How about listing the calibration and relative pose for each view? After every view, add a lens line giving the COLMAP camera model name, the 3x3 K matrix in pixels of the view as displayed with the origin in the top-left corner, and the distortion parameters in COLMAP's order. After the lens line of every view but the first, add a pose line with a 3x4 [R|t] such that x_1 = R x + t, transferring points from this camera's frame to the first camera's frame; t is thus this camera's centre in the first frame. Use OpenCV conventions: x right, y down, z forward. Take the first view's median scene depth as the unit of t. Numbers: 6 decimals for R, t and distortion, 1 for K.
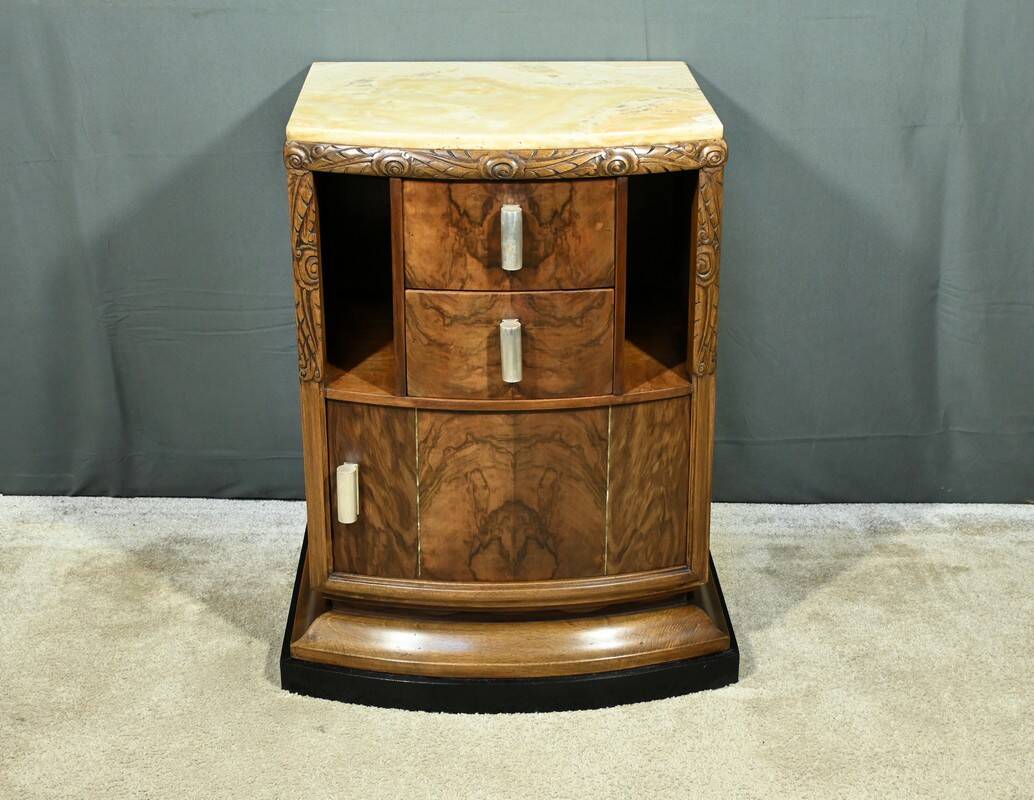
lens RADIAL K [[1472.3, 0, 567.7], [0, 1472.3, 318.4], [0, 0, 1]] dist [0.027307, -0.155996]
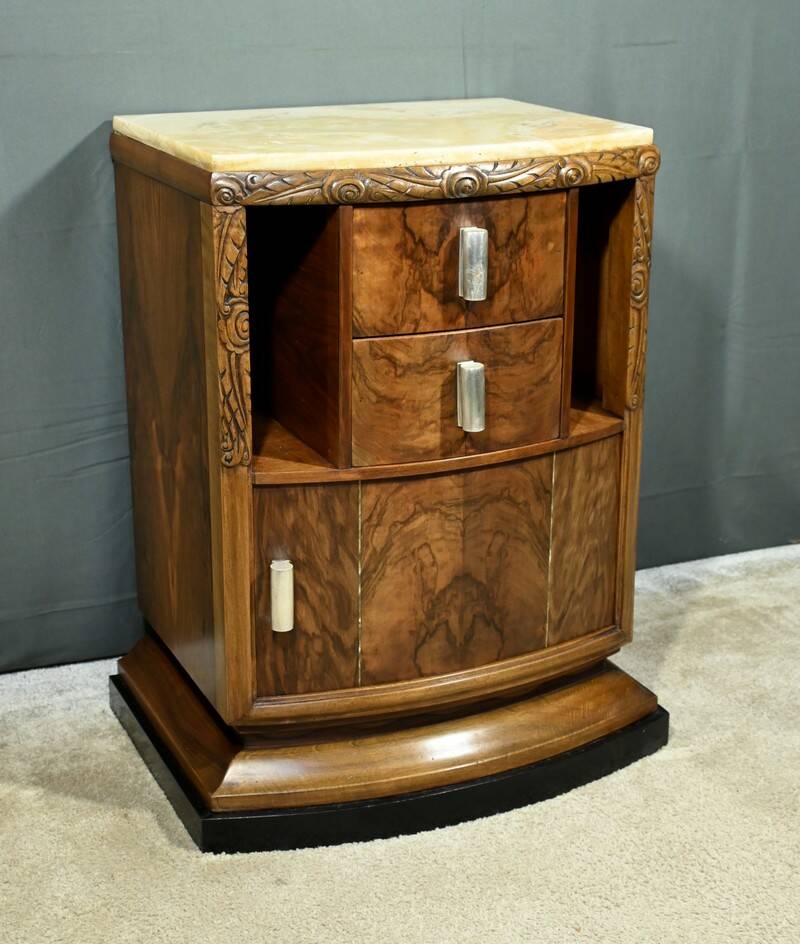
lens RADIAL K [[1568.4, 0, 374.0], [0, 1568.4, 472.4], [0, 0, 1]] dist [0.003155, -0.046095]
pose [[0.930455, -0.127366, 0.343558, -0.409638], [0.139328, 0.990193, -0.010248, 0.066407], [-0.338883, 0.057403, 0.939076, 0.133364]]
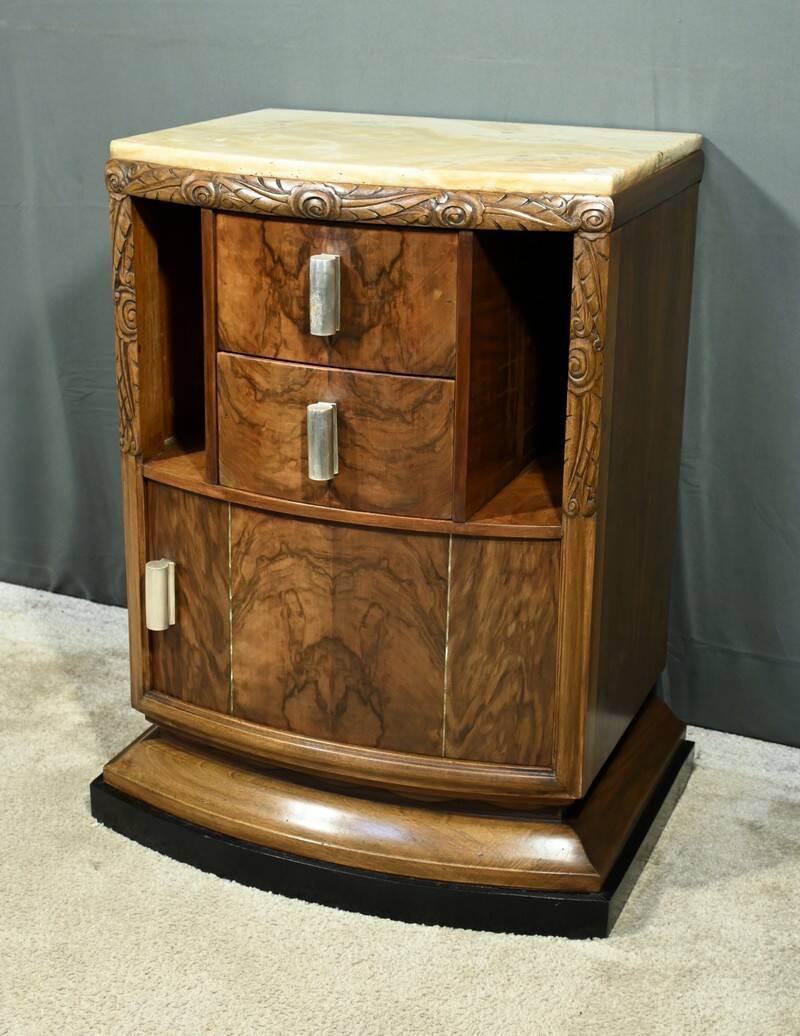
lens RADIAL K [[1626.9, 0, 428.4], [0, 1626.9, 541.4], [0, 0, 1]] dist [-0.004402, 0.001506]
pose [[0.913135, 0.150847, -0.378721, 0.346443], [-0.157916, 0.987373, 0.012524, 0.053737], [0.375828, 0.048370, 0.925426, 0.199581]]
